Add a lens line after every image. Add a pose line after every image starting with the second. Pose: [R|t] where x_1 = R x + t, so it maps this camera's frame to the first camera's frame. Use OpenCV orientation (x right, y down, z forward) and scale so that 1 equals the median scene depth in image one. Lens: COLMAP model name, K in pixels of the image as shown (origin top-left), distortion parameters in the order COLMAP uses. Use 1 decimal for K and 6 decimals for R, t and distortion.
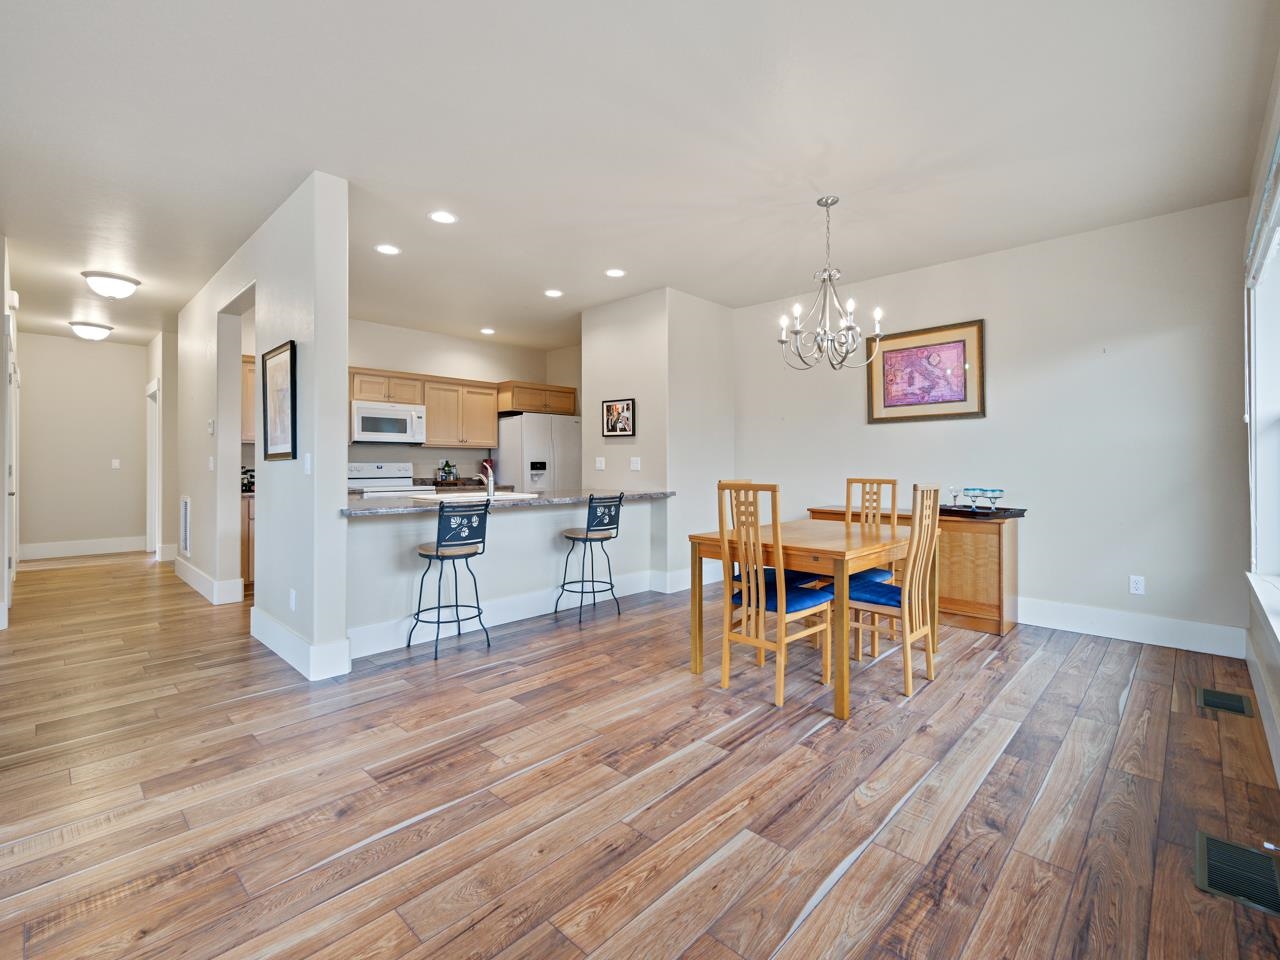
lens RADIAL K [[579.7, 0, 641.5], [0, 579.7, 464.3], [0, 0, 1]] dist [-0.006659, 0.001305]
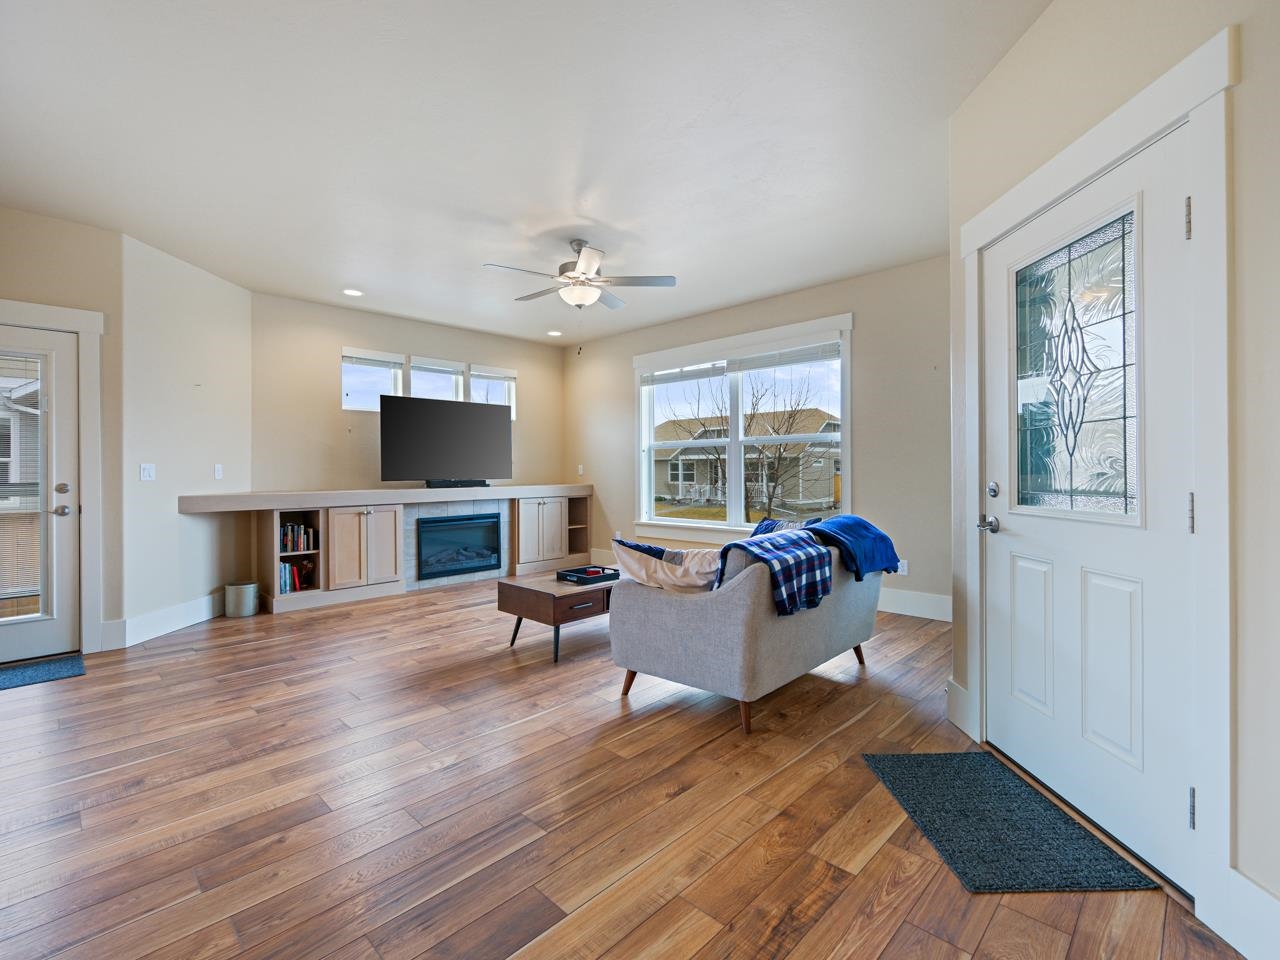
lens RADIAL K [[579.7, 0, 642.7], [0, 579.7, 483.4], [0, 0, 1]] dist [-0.006659, 0.001305]
pose [[-0.999950, 0.006363, 0.007672, -0.642599], [0.006528, 0.999743, 0.021699, 0.000426], [-0.007532, 0.021748, -0.999735, 0.892004]]
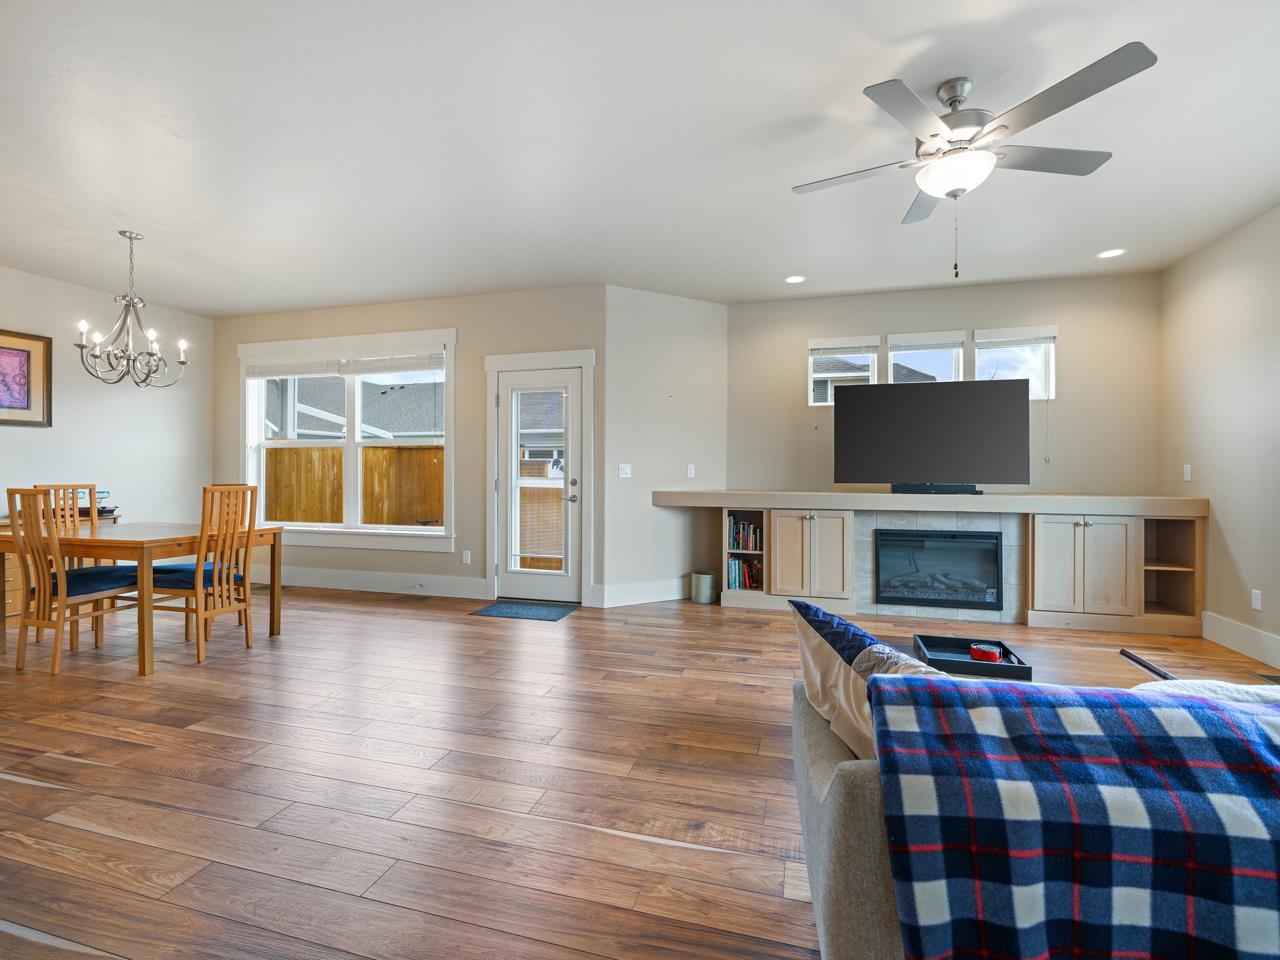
lens RADIAL K [[579.7, 0, 646.8], [0, 579.7, 473.7], [0, 0, 1]] dist [-0.006659, 0.001305]
pose [[-0.469309, -0.006056, 0.883013, -0.871749], [-0.003289, 0.999982, 0.005110, -0.003143], [-0.883028, -0.000506, -0.469320, 0.495005]]
